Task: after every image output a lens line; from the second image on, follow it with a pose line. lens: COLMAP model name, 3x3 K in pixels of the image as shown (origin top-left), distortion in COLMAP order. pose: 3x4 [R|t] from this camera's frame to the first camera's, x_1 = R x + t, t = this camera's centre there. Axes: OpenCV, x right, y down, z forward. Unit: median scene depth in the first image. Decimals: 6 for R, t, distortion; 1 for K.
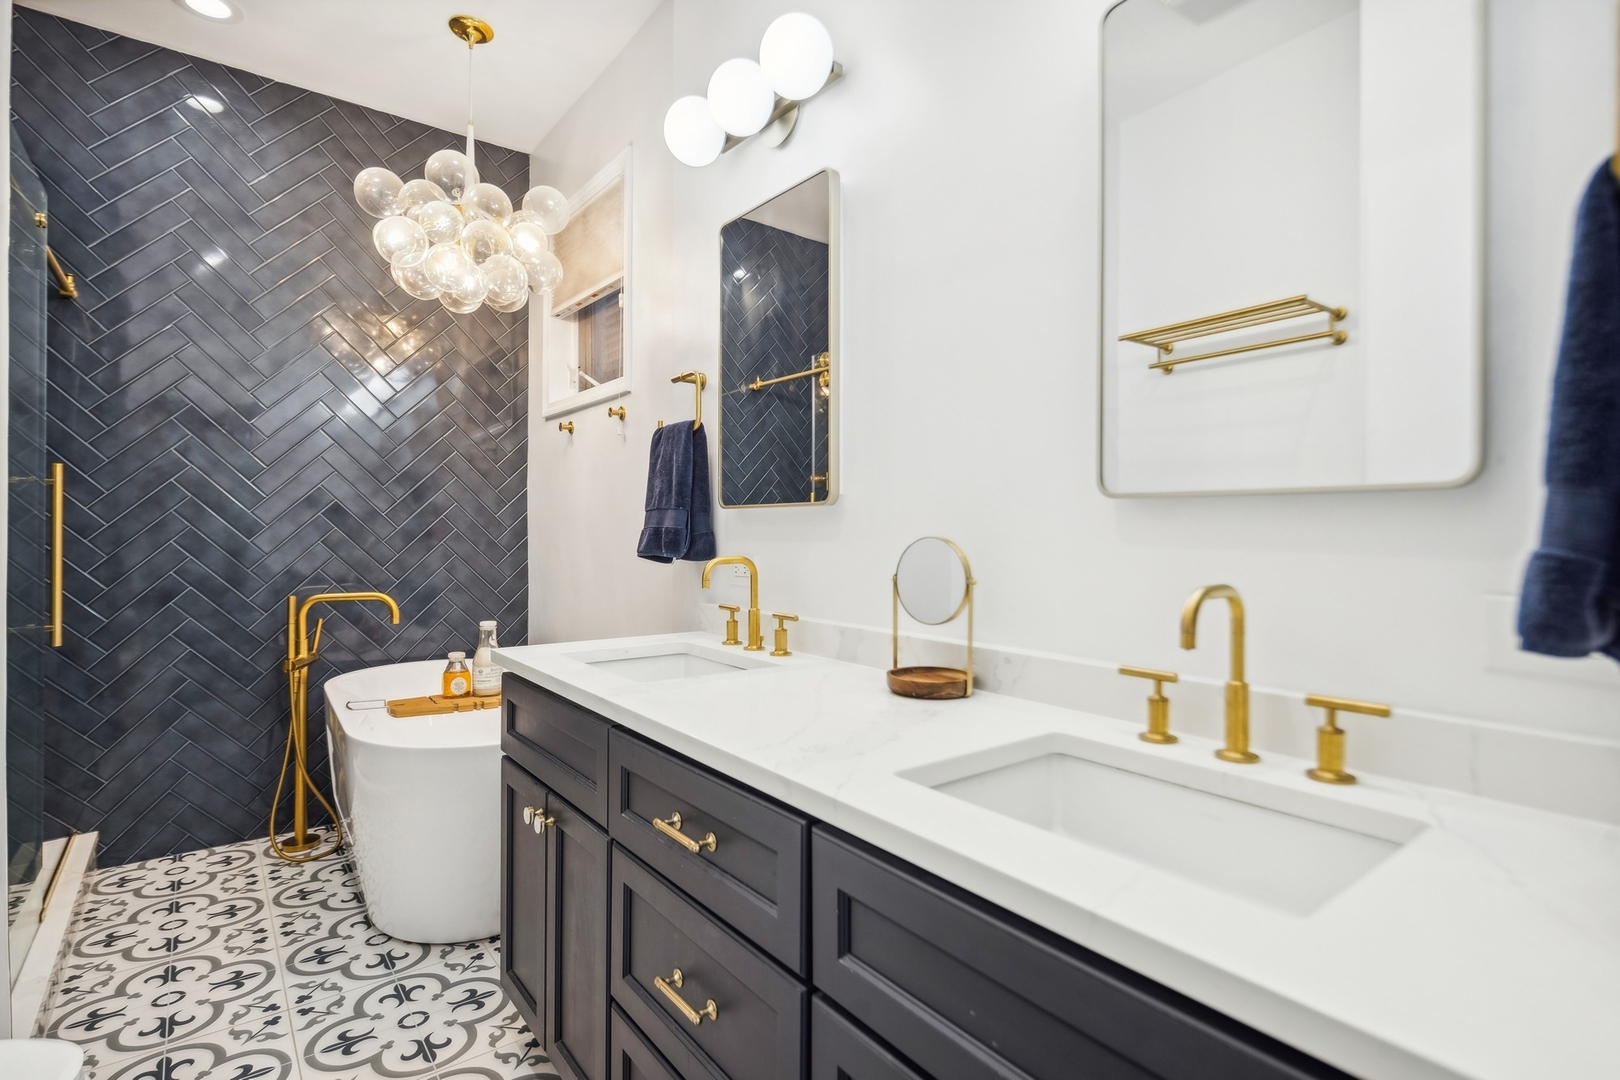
lens RADIAL K [[785.6, 0, 813.0], [0, 785.6, 524.1], [0, 0, 1]] dist [0.004698, -0.003763]
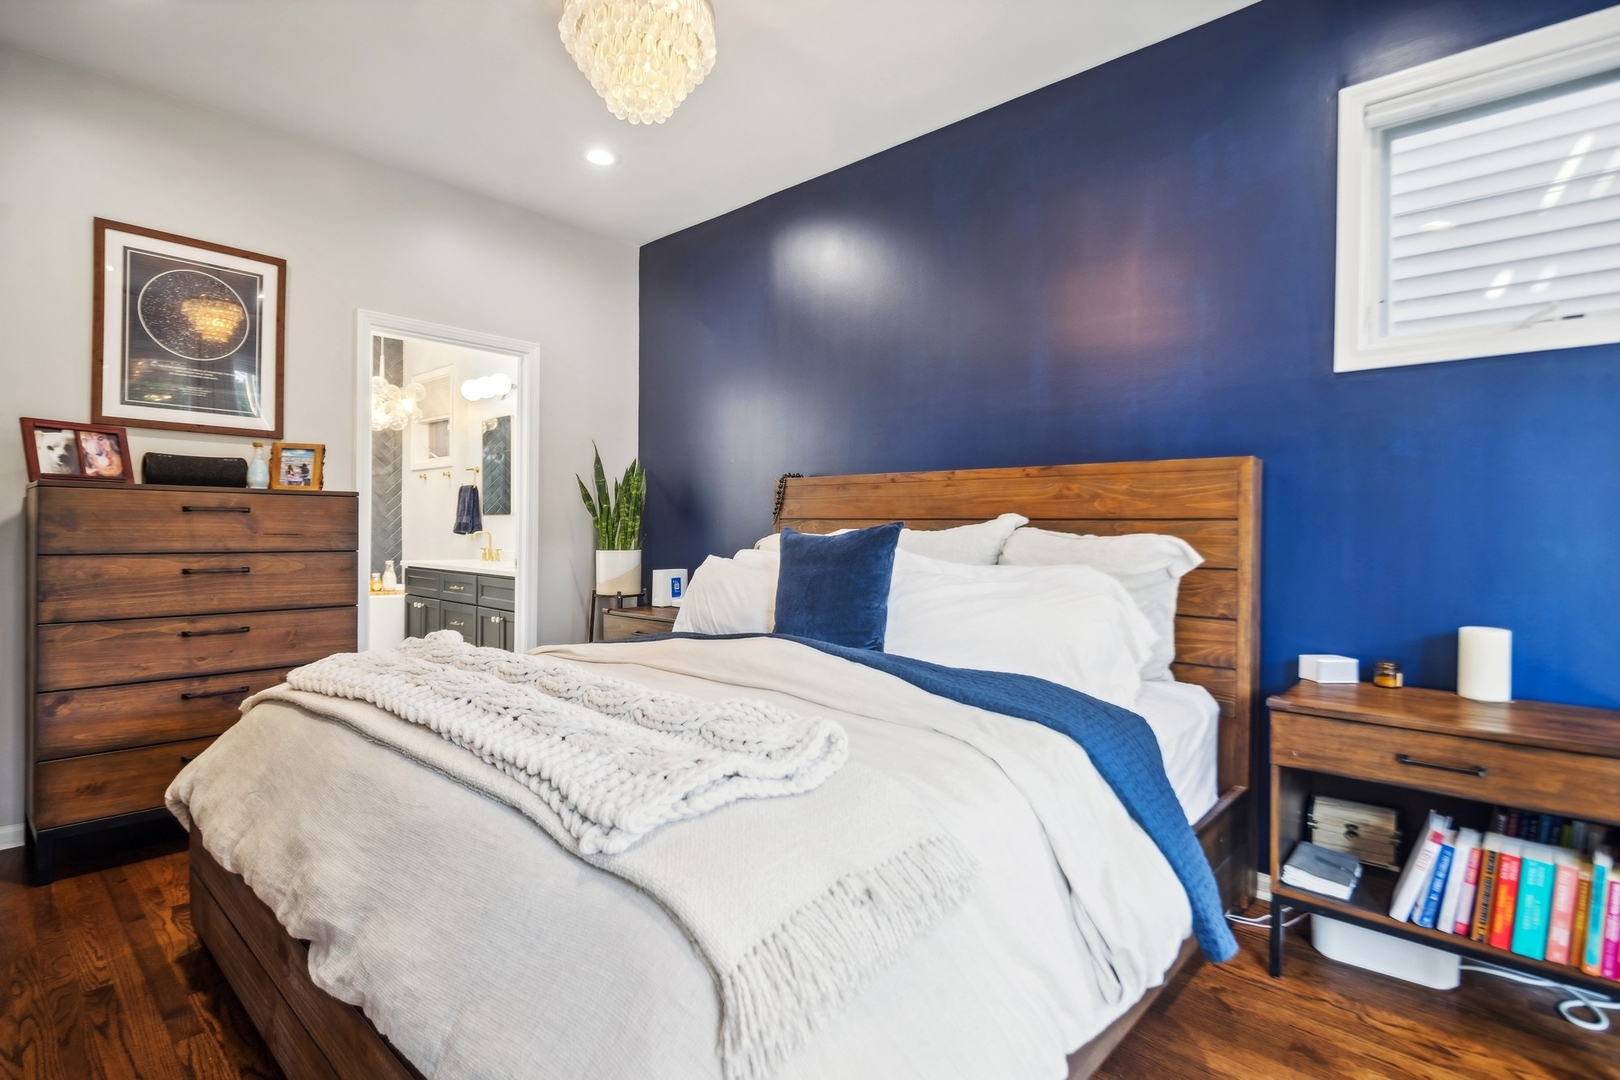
lens RADIAL K [[780.7, 0, 807.5], [0, 780.7, 531.0], [0, 0, 1]] dist [0.005051, -0.000410]
pose [[0.985997, -0.000540, 0.166760, 0.422072], [-0.001510, 0.999925, 0.012167, 0.000158], [-0.166754, -0.012249, 0.985922, -1.479194]]
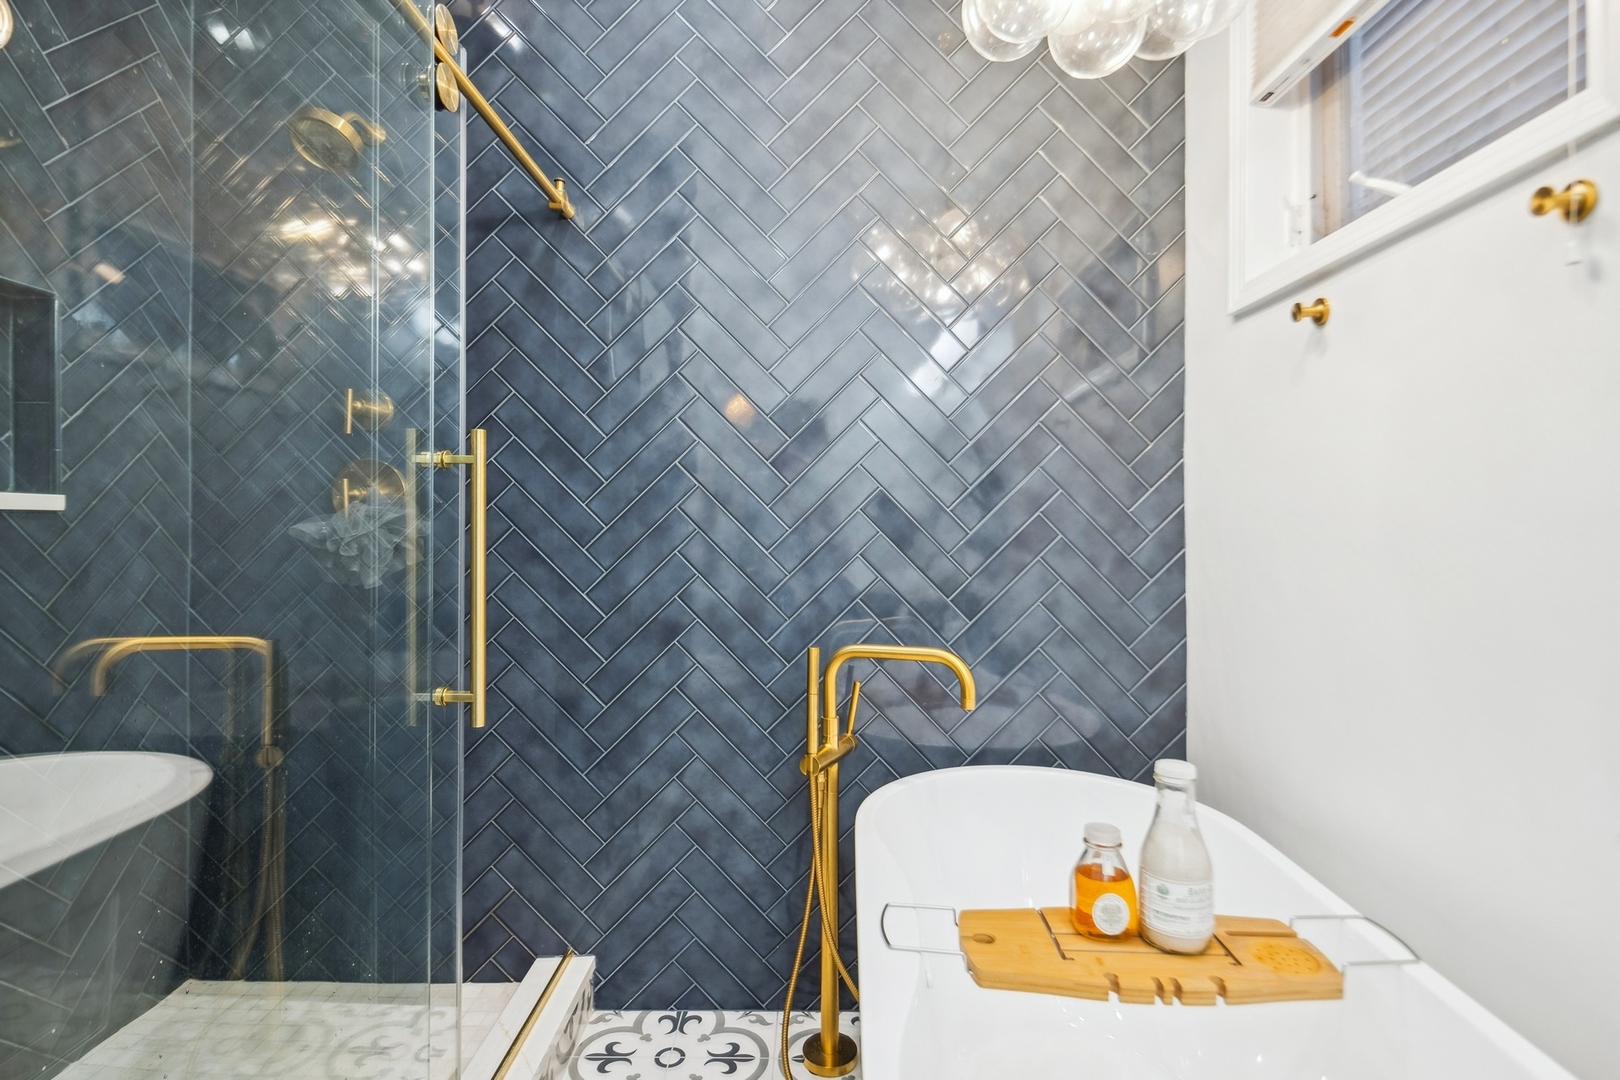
lens RADIAL K [[785.6, 0, 822.4], [0, 785.6, 517.3], [0, 0, 1]] dist [0.004698, -0.003763]
pose [[0.791187, -0.005293, -0.611551, -0.287527], [0.001302, 0.999975, -0.006971, -0.003177], [0.611573, 0.004720, 0.791174, 0.523601]]
